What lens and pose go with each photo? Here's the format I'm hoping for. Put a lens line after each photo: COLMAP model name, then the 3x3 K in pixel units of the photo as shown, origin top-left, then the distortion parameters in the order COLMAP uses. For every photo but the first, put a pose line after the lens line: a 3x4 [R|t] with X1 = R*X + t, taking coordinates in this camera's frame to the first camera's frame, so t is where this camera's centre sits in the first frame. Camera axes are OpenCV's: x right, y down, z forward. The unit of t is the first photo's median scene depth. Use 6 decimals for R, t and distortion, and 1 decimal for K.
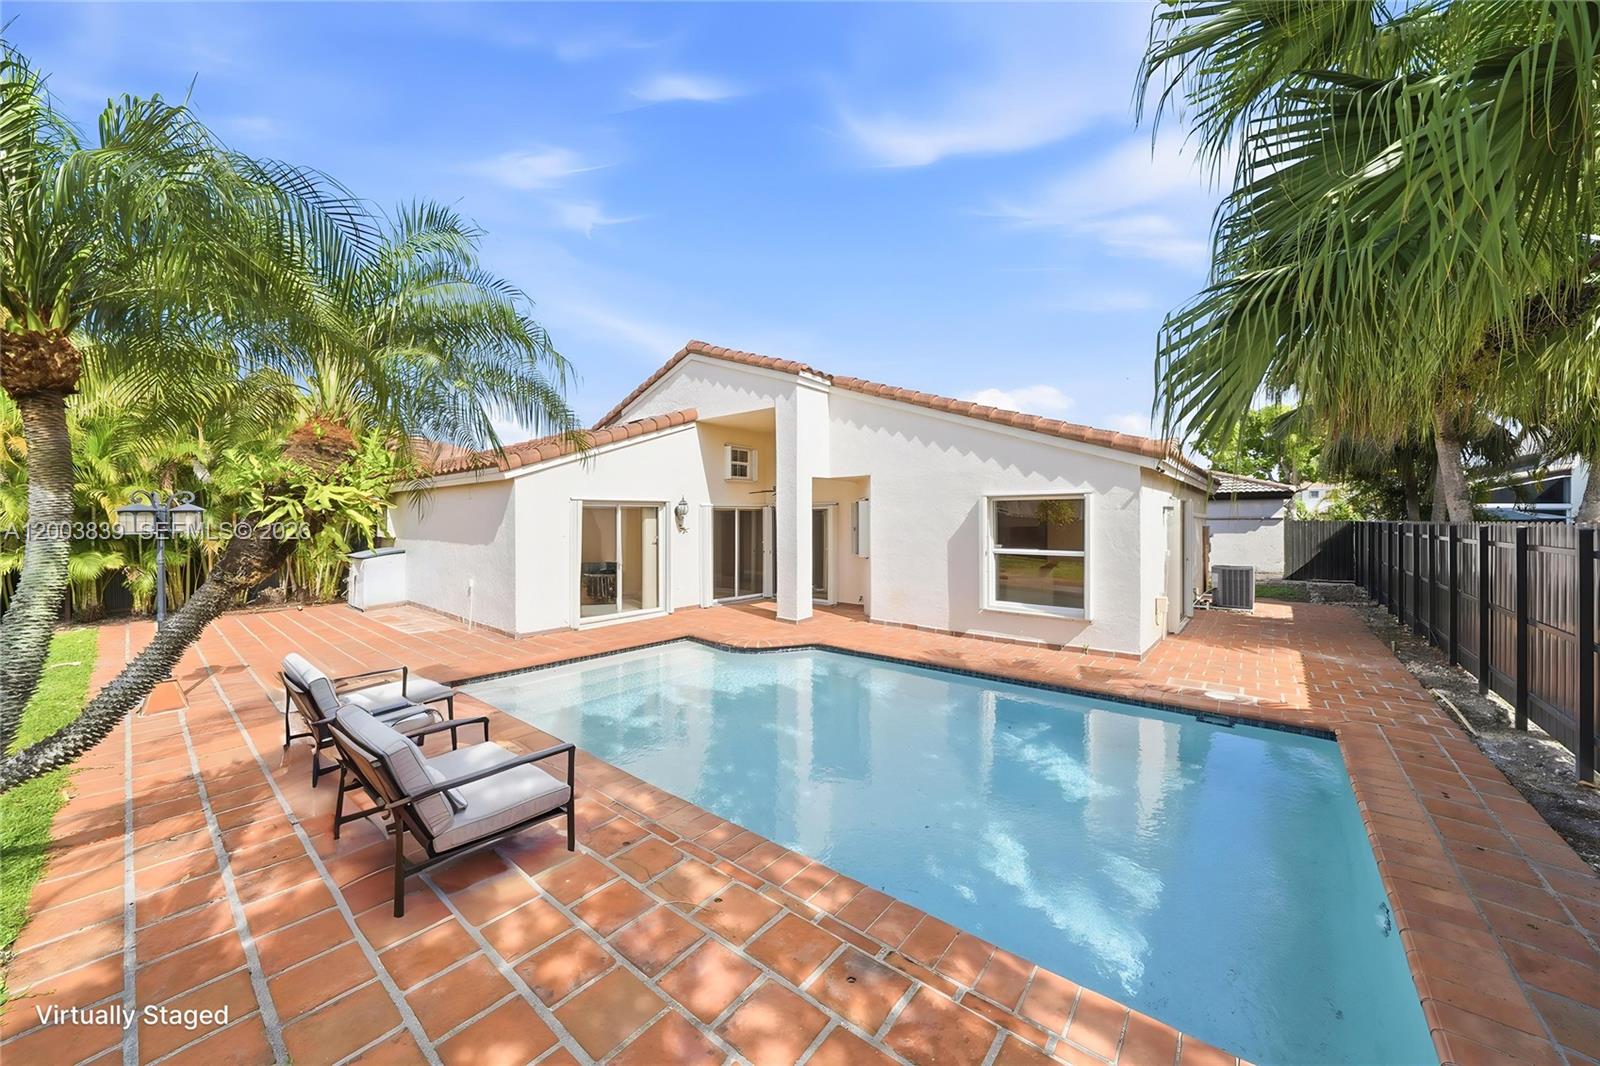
lens RADIAL K [[581.5, 0, 793.7], [0, 581.5, 520.3], [0, 0, 1]] dist [-0.008987, -0.000059]
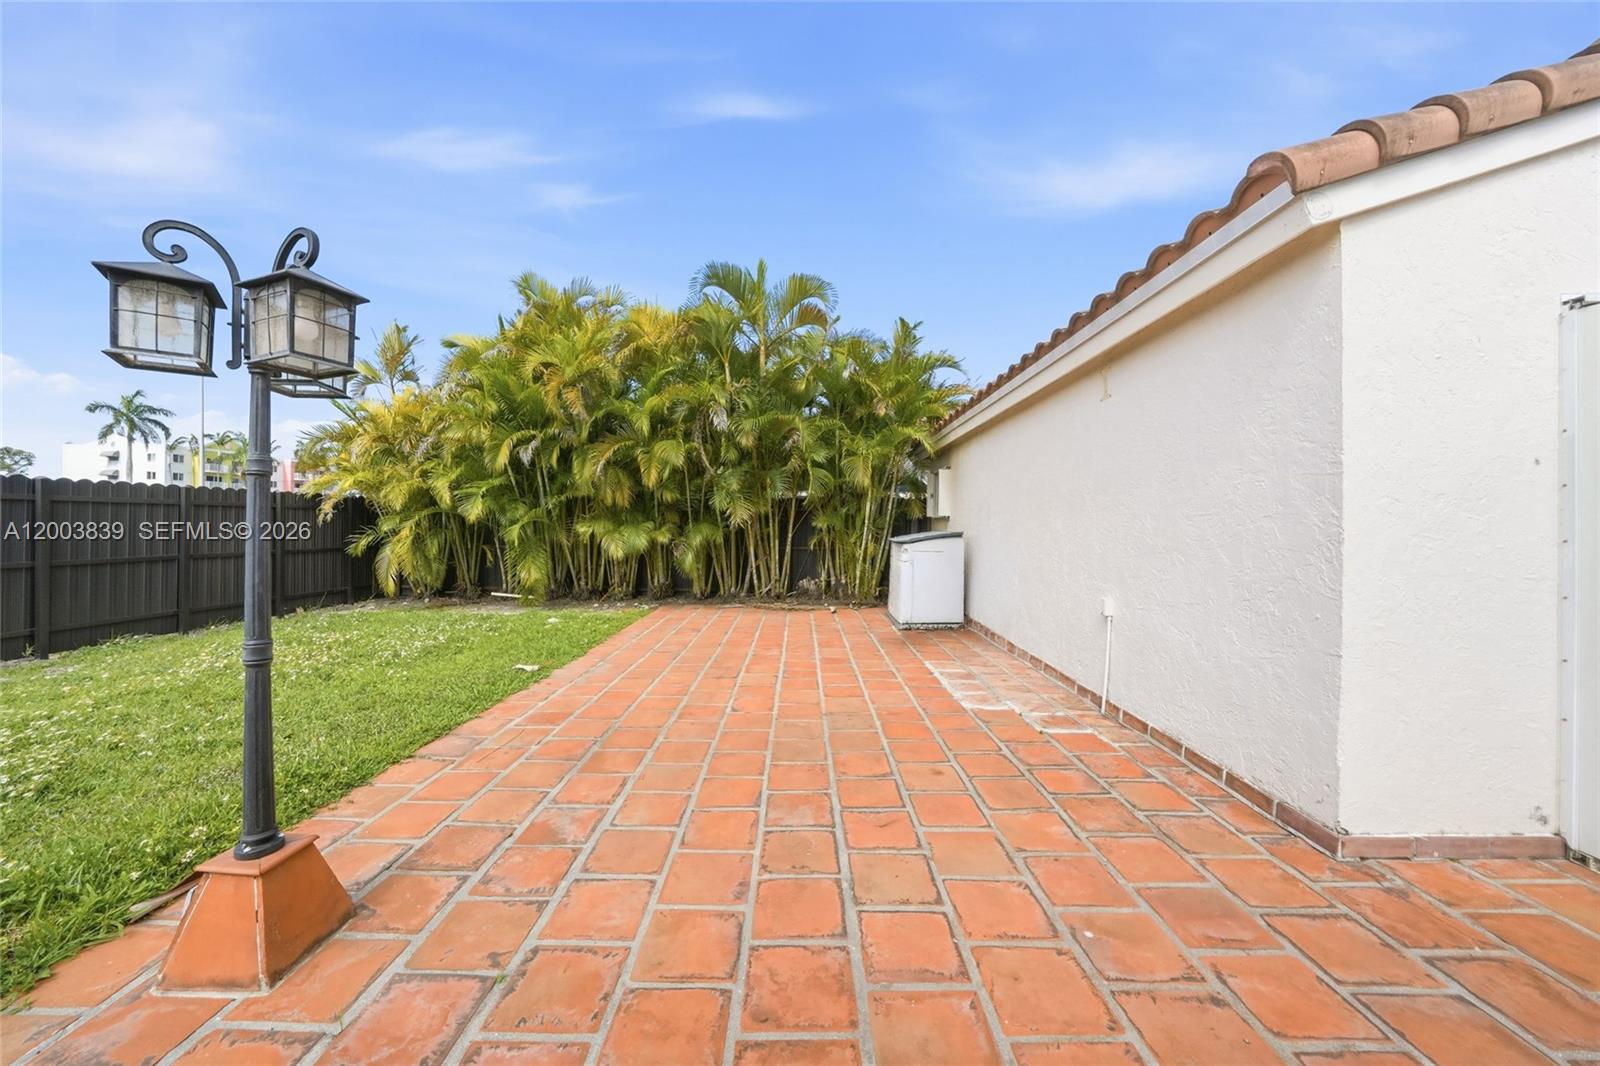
lens RADIAL K [[581.5, 0, 797.3], [0, 581.5, 527.0], [0, 0, 1]] dist [-0.008987, -0.000059]
pose [[0.653371, 0.010511, -0.756965, -0.319047], [-0.013142, 0.999910, 0.002541, 0.045691], [0.756924, 0.008288, 0.653450, 0.469604]]
